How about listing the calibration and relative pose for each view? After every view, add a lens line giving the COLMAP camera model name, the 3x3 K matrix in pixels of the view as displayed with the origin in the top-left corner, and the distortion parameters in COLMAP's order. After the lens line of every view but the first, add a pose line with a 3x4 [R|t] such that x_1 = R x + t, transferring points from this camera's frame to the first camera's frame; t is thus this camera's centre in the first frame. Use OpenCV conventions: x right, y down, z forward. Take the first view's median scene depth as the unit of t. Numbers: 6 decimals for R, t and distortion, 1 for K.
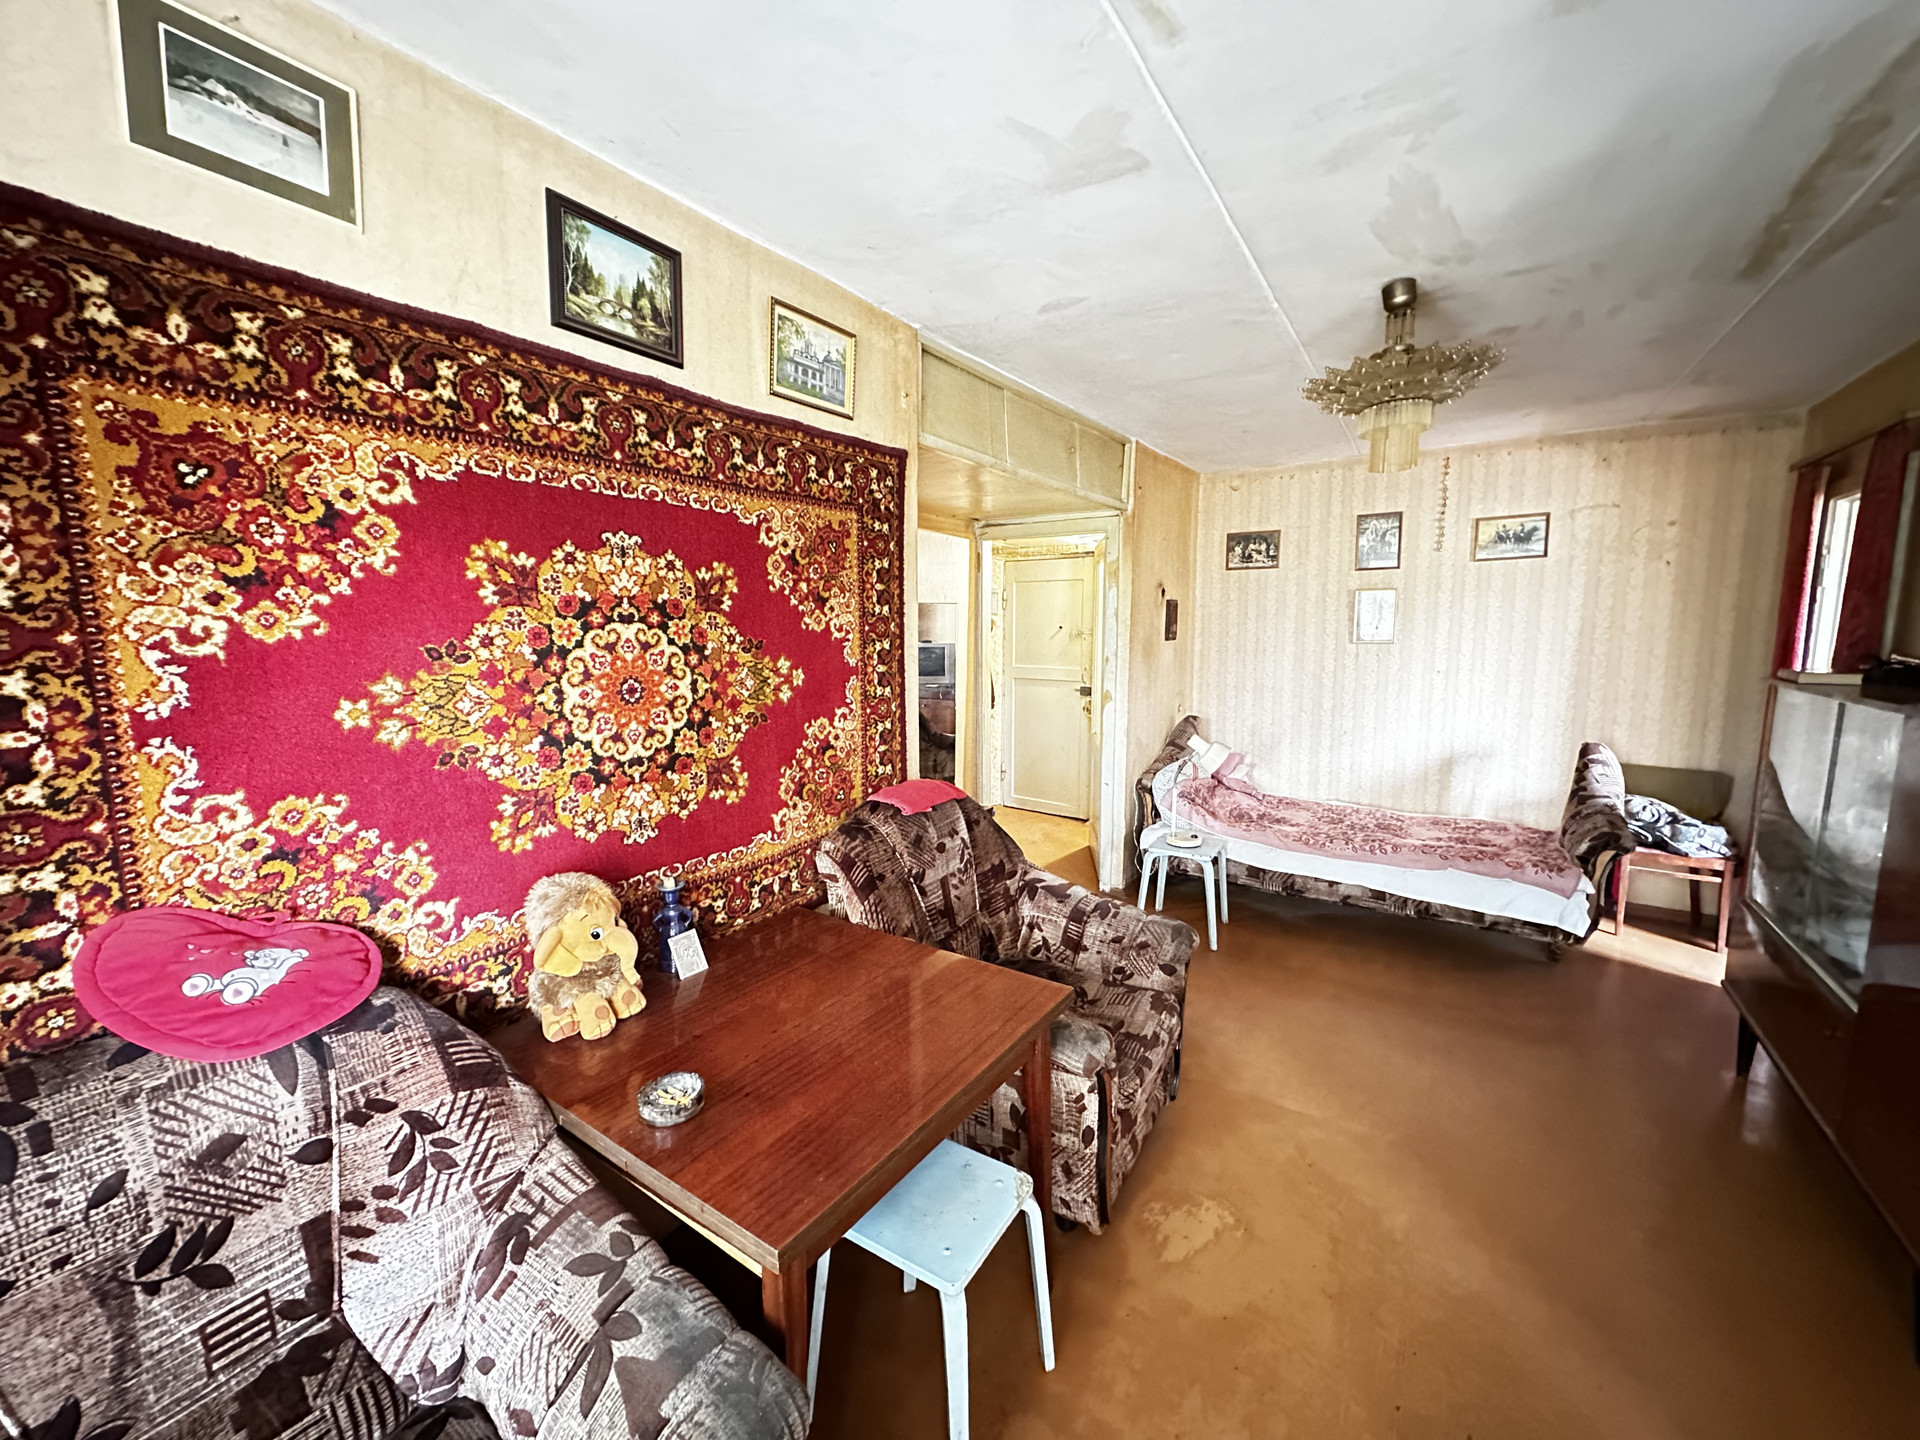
lens RADIAL K [[762.5, 0, 959.7], [0, 762.5, 713.1], [0, 0, 1]] dist [-0.000859, 0.000130]
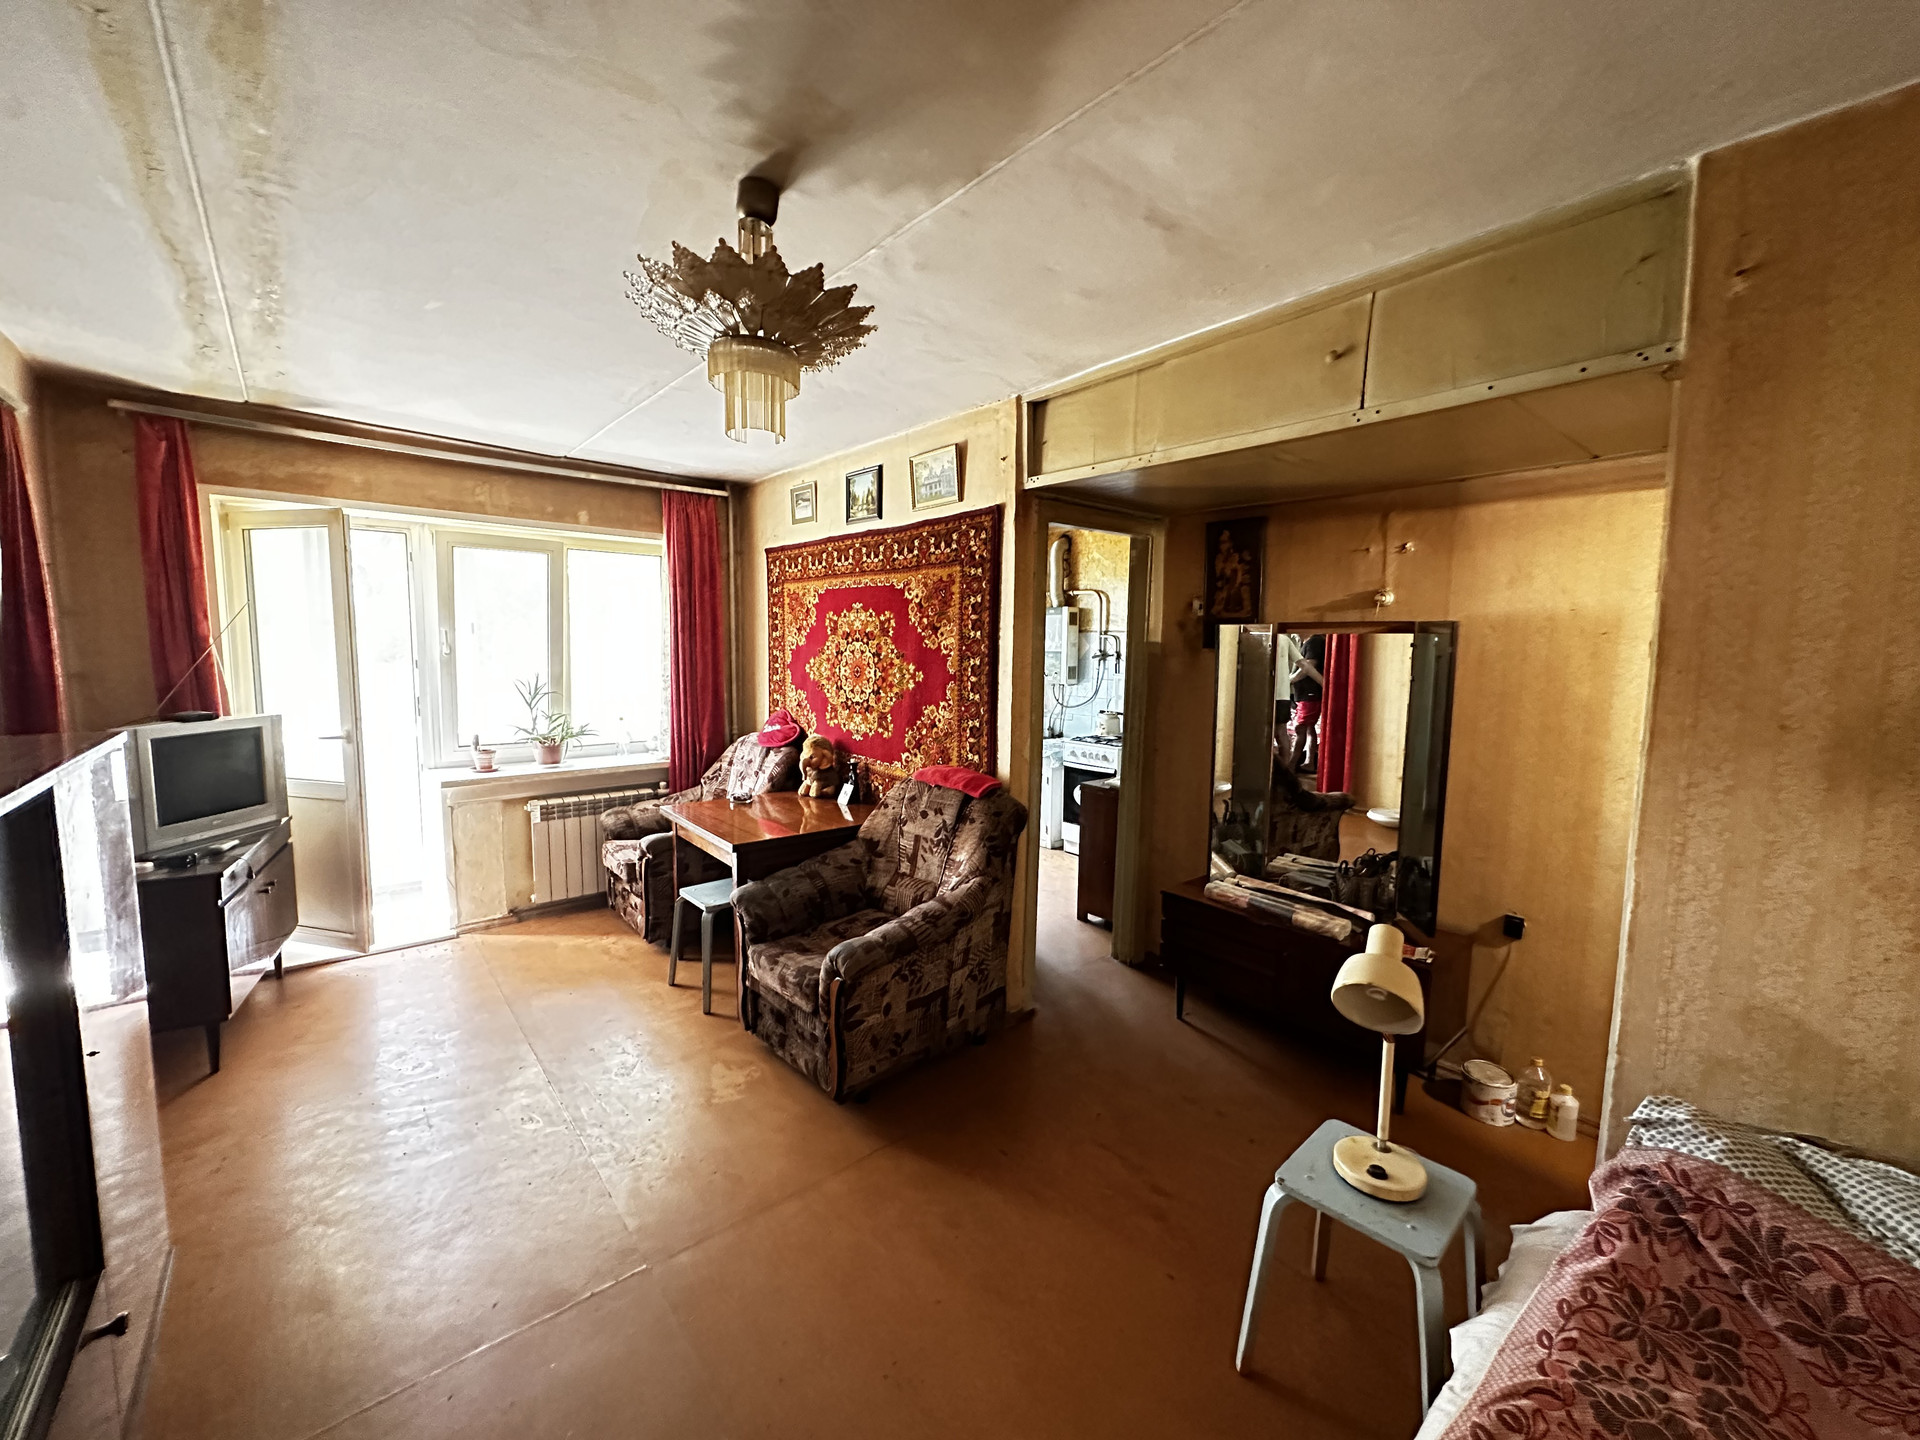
lens RADIAL K [[762.5, 0, 960.3], [0, 762.5, 714.3], [0, 0, 1]] dist [-0.000859, 0.000130]
pose [[-0.277158, 0.086283, -0.956942, 1.514609], [-0.130988, 0.983268, 0.126595, -0.210694], [0.951854, 0.160435, -0.261219, 1.734584]]
